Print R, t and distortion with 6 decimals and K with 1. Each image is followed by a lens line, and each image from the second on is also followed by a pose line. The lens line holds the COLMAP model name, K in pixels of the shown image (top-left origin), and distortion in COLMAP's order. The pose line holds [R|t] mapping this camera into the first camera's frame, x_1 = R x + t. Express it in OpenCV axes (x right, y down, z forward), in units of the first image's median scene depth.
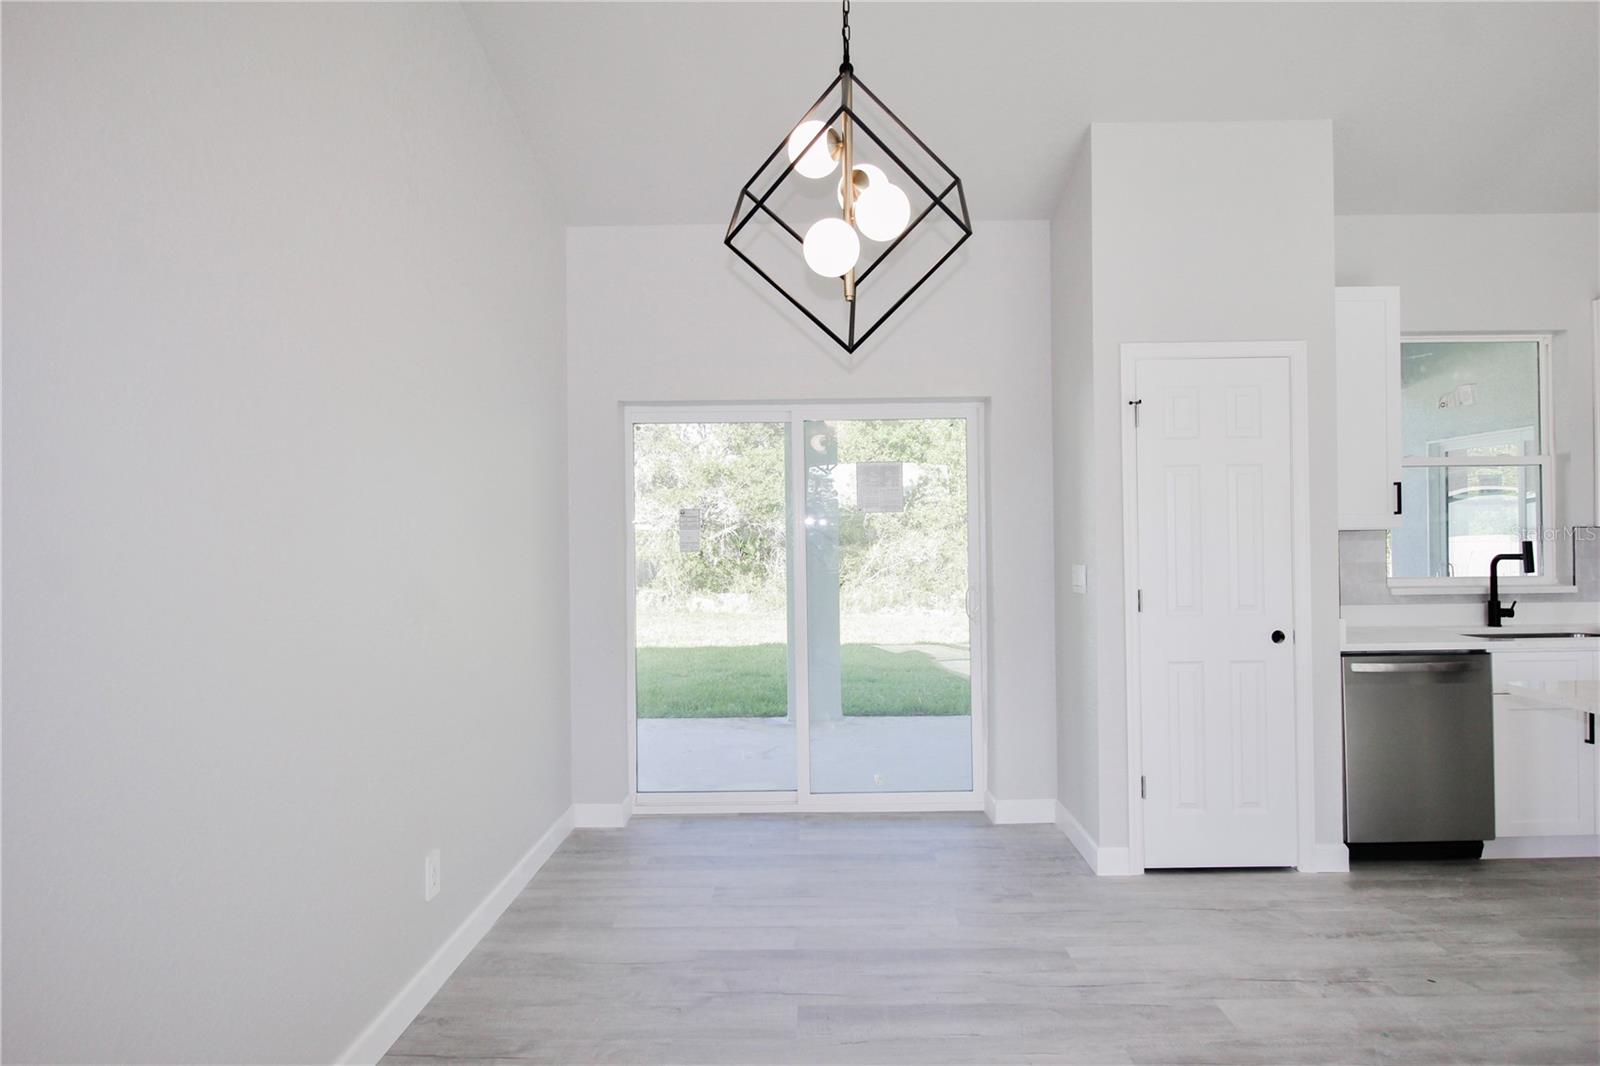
lens RADIAL K [[941.6, 0, 800.0], [0, 941.6, 533.0], [0, 0, 1]] dist [0.002788, 0.003279]
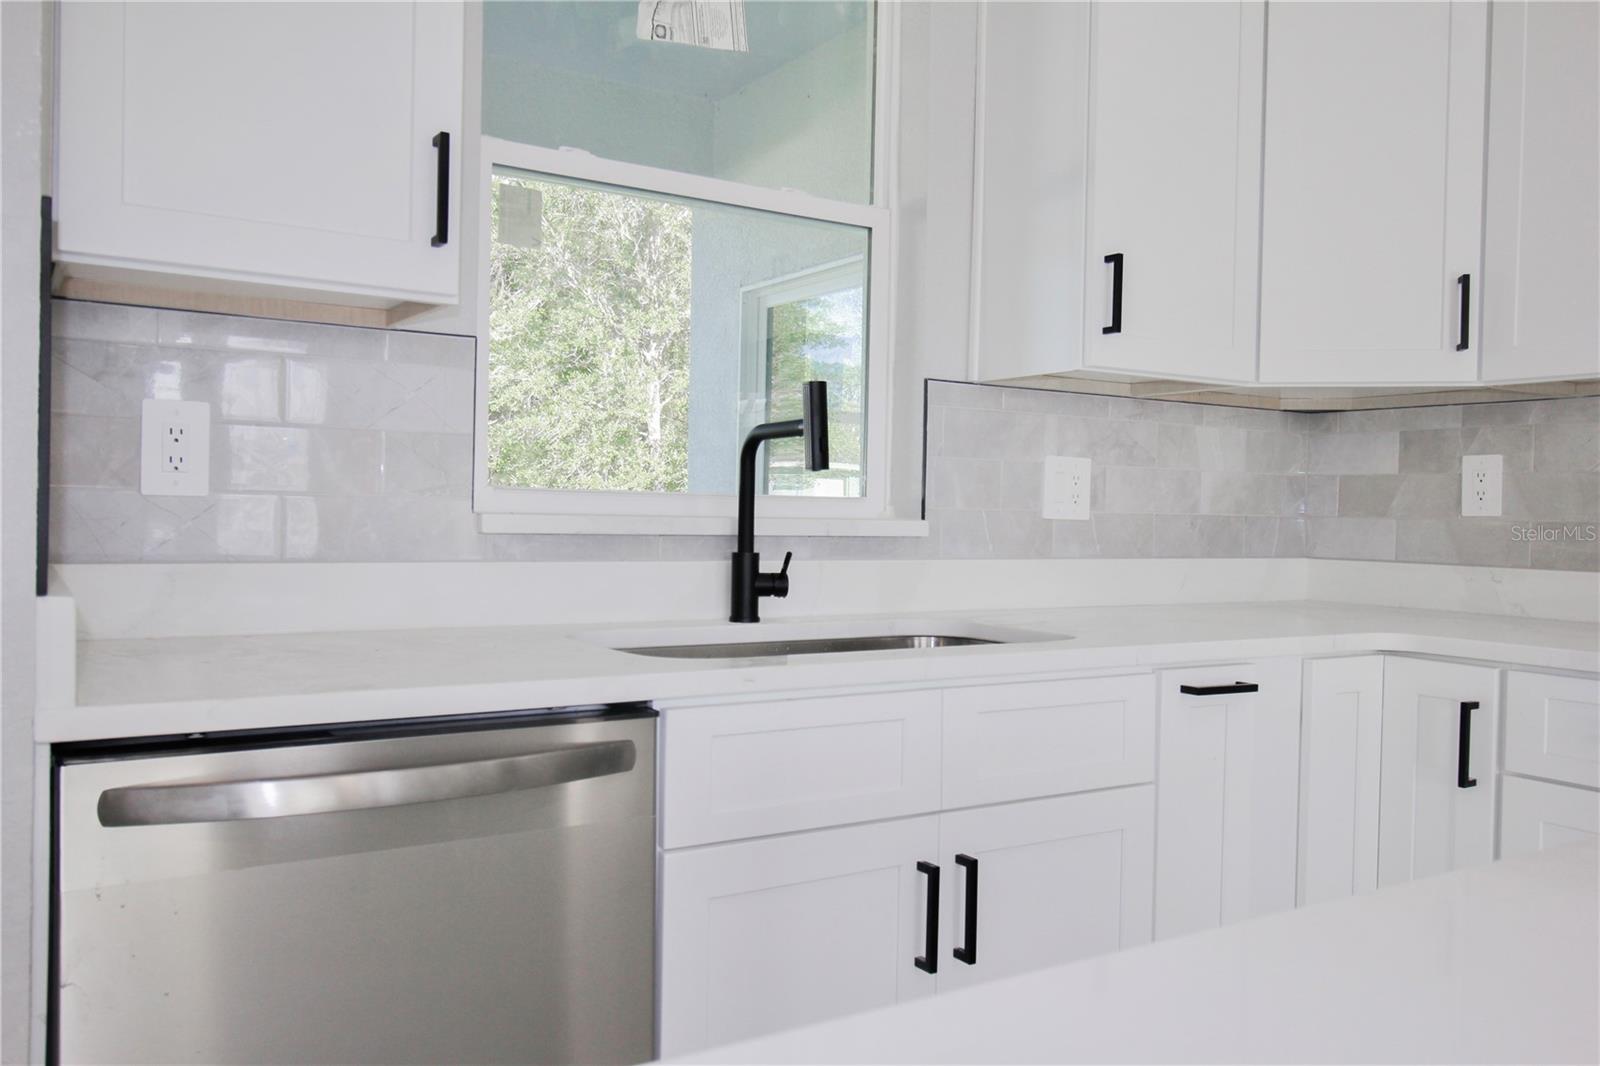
lens RADIAL K [[1322.5, 0, 800.0], [0, 1322.5, 533.0], [0, 0, 1]] dist [0.091679, 0.001632]
pose [[0.846075, 0.022432, 0.532592, 0.493070], [-0.030432, 0.999517, 0.006246, 0.062129], [-0.532195, -0.021492, 0.846349, 0.570546]]
